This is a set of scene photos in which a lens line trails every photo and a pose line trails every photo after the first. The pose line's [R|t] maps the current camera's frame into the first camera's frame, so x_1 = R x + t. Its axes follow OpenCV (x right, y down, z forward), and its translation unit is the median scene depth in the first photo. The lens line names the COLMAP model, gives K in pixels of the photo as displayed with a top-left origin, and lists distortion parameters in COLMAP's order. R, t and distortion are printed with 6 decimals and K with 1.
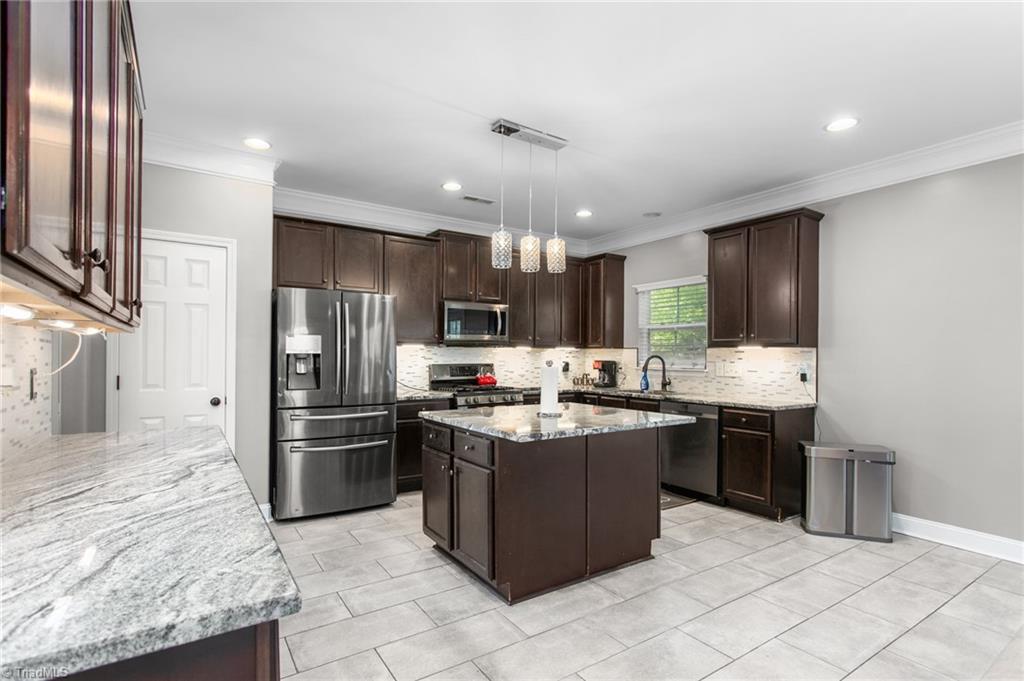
lens RADIAL K [[505.8, 0, 515.3], [0, 505.8, 359.6], [0, 0, 1]] dist [0.006169, 0.000134]
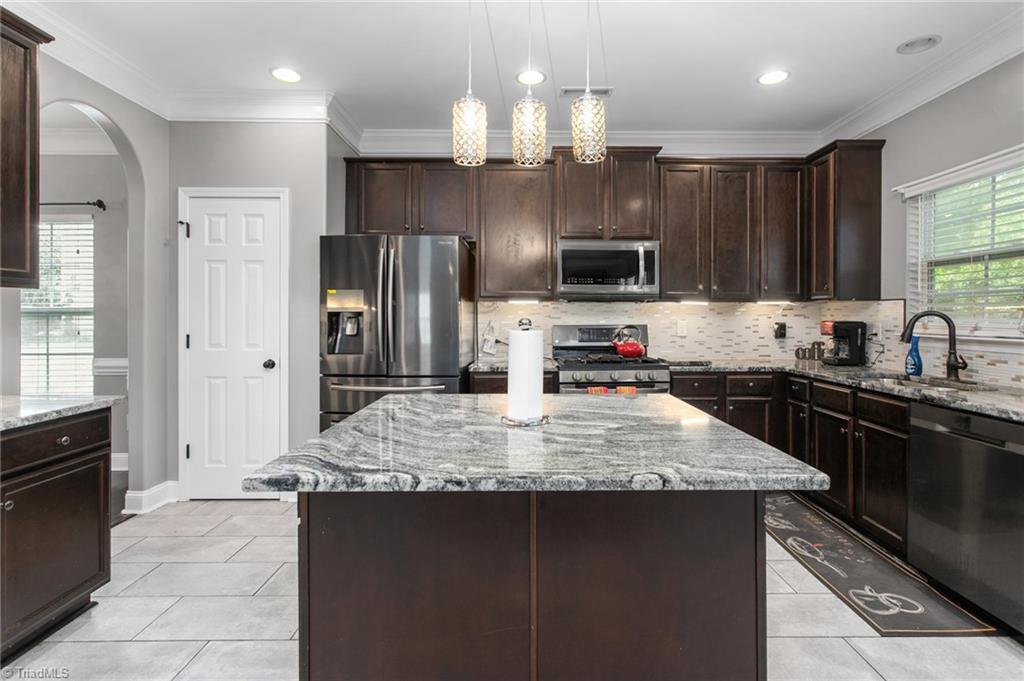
lens RADIAL K [[505.8, 0, 516.5], [0, 505.8, 319.0], [0, 0, 1]] dist [0.006169, 0.000134]
pose [[0.837561, -0.000809, -0.546343, 0.202921], [-0.001119, 0.999994, -0.003196, 0.001968], [0.546342, 0.003288, 0.837556, 0.316075]]
